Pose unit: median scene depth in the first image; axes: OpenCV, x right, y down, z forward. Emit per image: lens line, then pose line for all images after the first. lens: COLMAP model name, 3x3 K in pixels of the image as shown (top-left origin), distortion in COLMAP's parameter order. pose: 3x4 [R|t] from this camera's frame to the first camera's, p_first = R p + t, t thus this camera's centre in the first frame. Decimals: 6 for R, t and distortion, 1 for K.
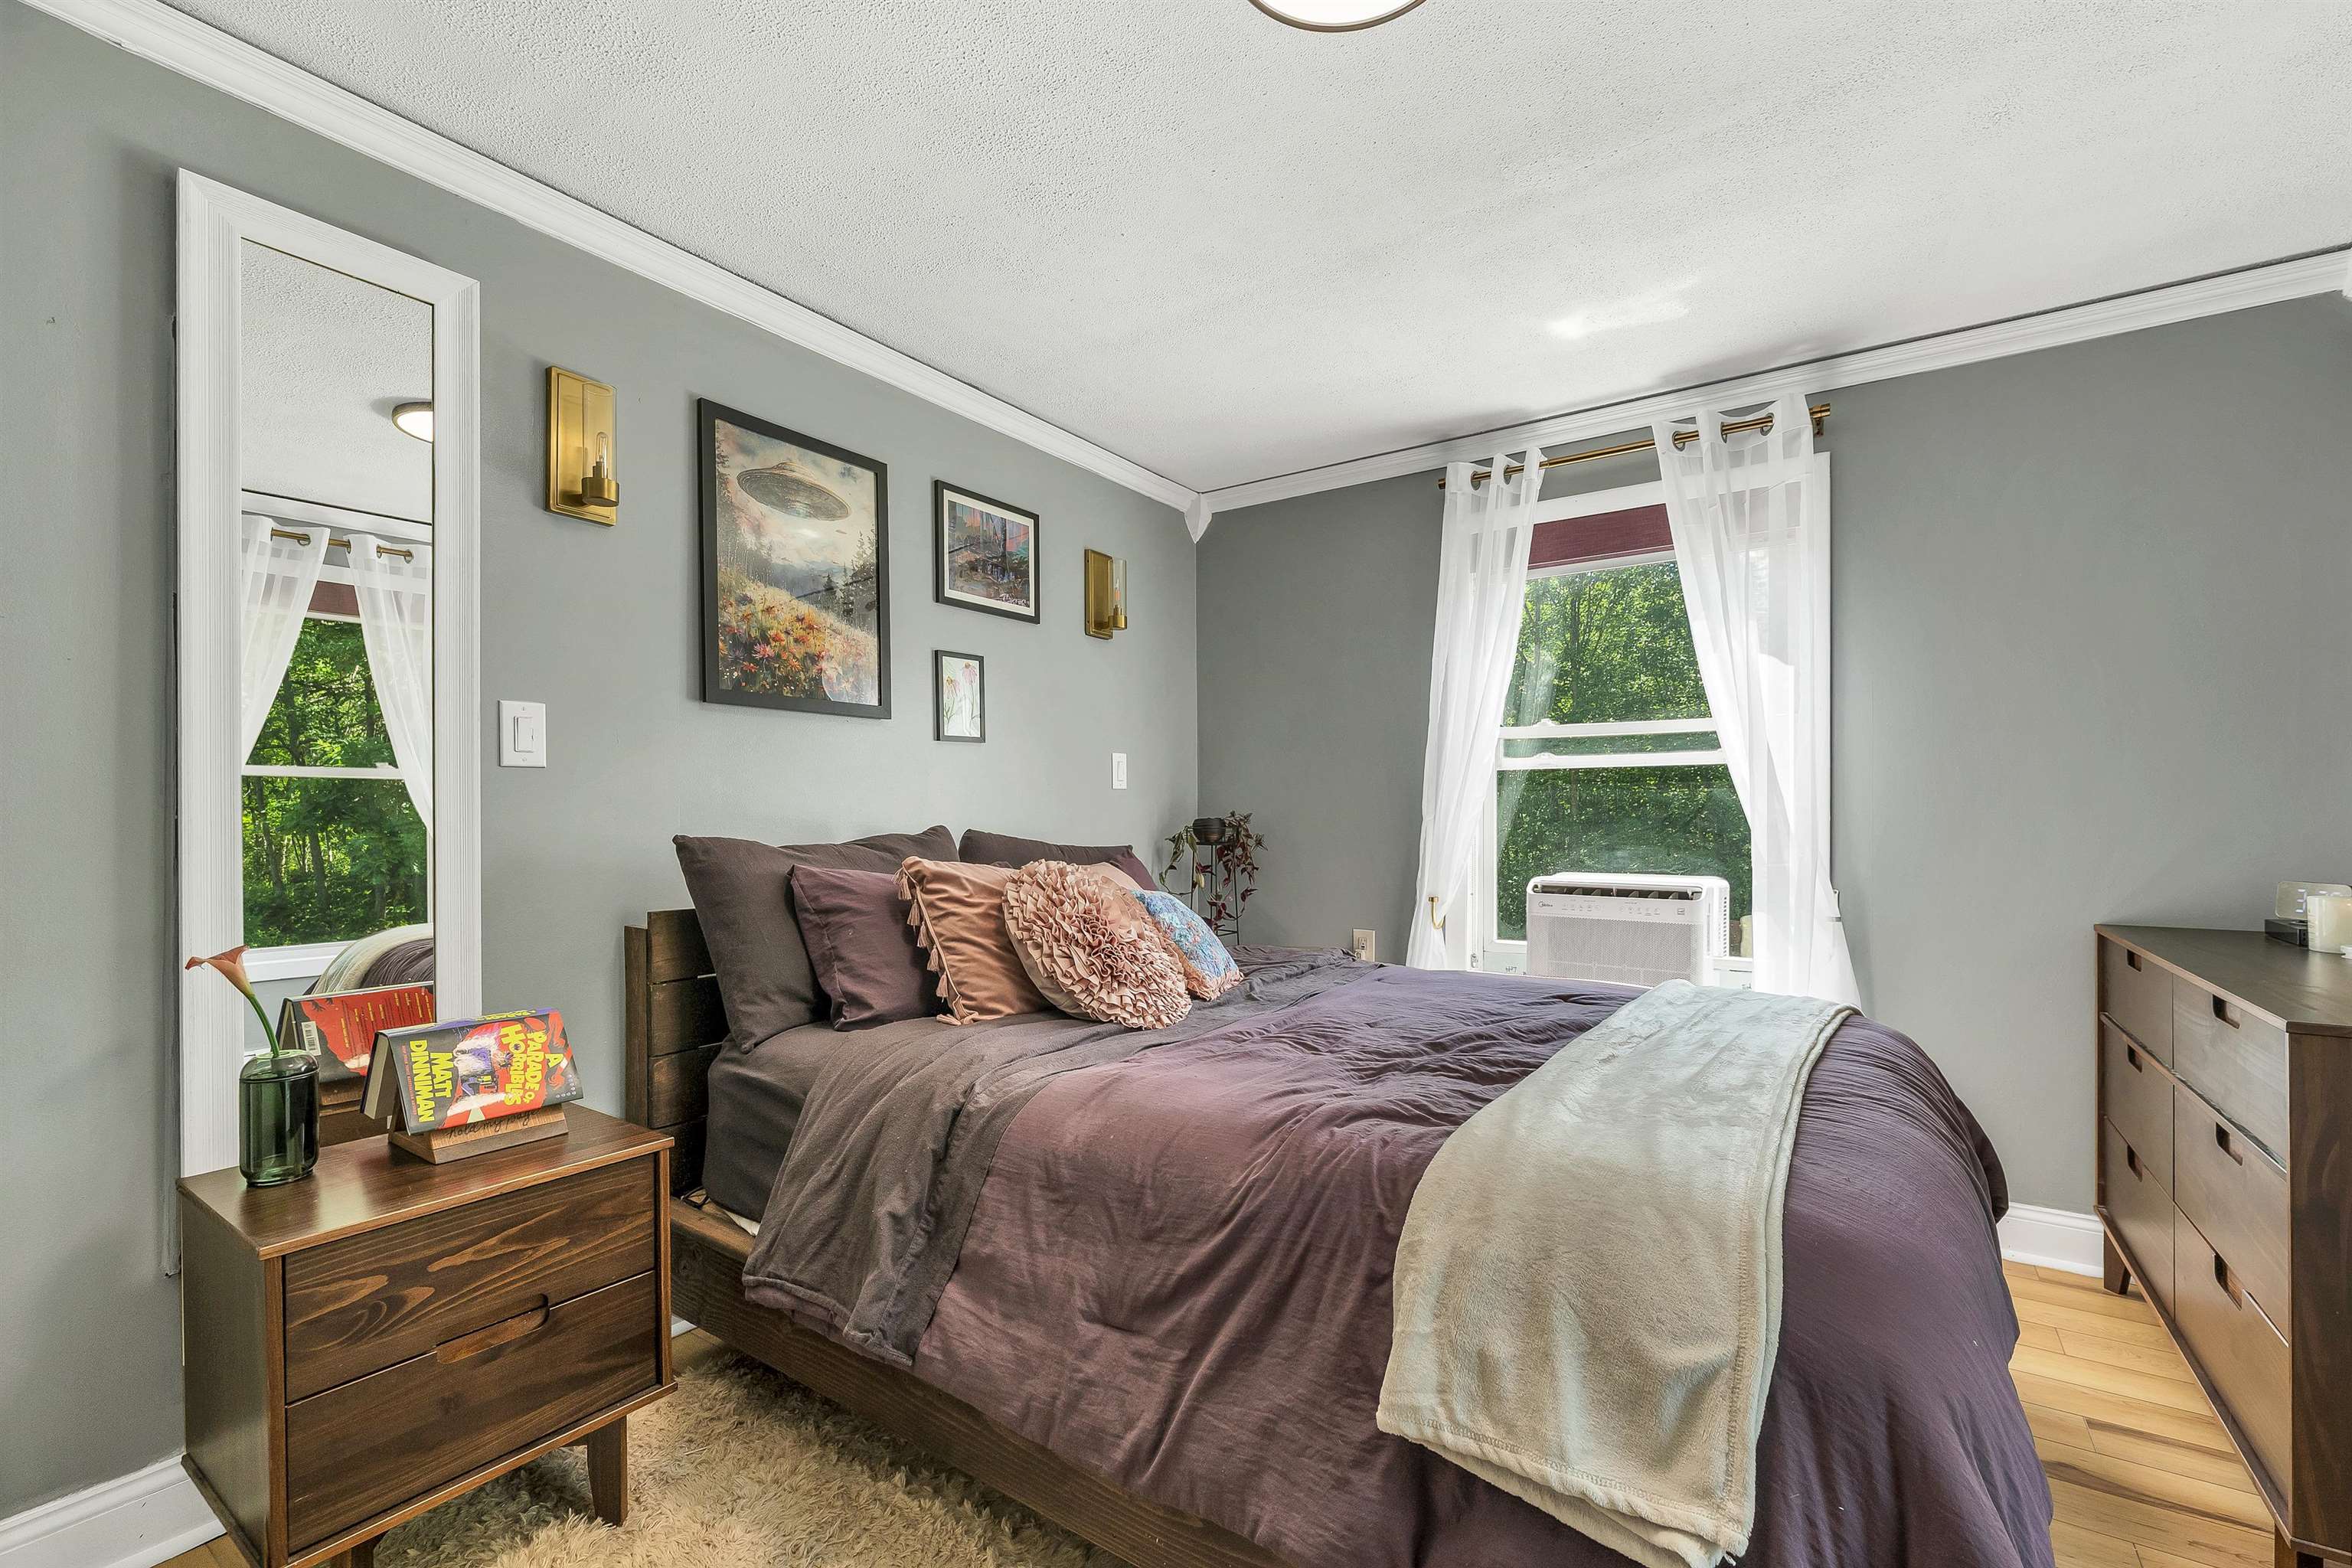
lens RADIAL K [[1000.3, 0, 1173.7], [0, 1000.3, 819.8], [0, 0, 1]] dist [0.001212, 0.000084]
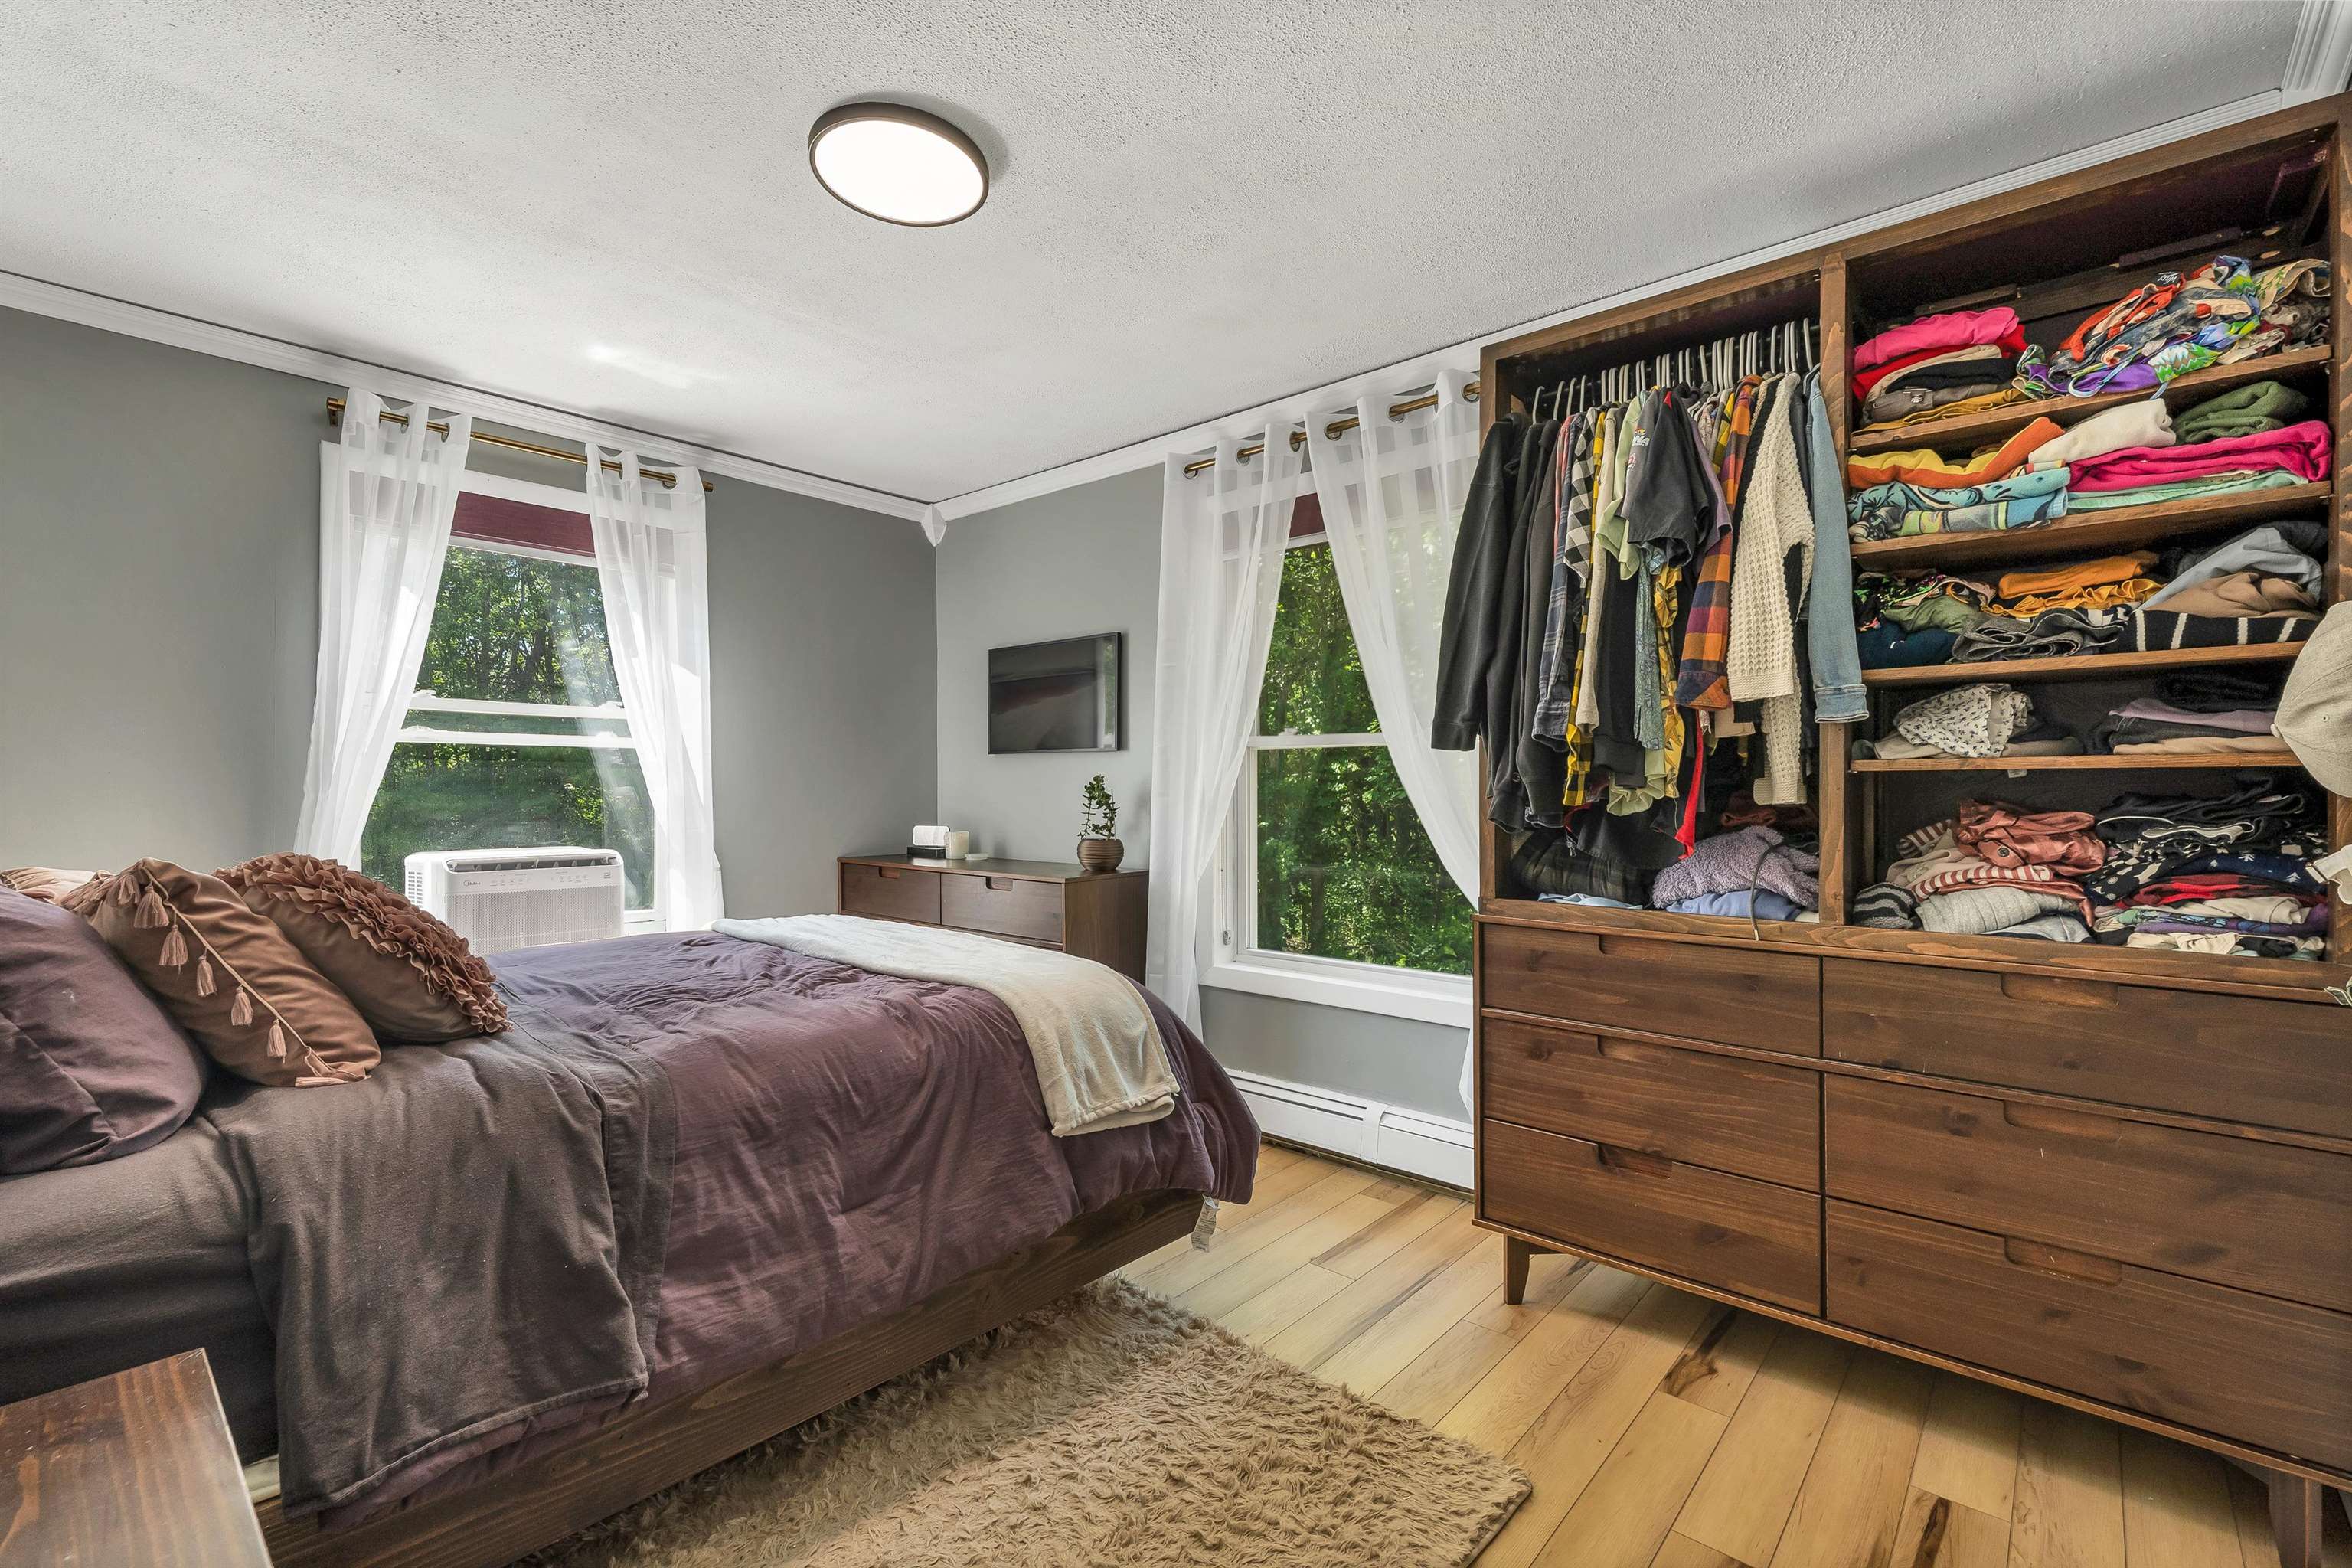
lens RADIAL K [[1016.1, 0, 1176.0], [0, 1016.1, 784.0], [0, 0, 1]] dist [0.000497, 0.000058]
pose [[0.120769, 0.007790, 0.992650, -0.610014], [0.005861, 0.999946, -0.008560, 0.000611], [-0.992663, 0.006851, 0.120716, 0.222787]]
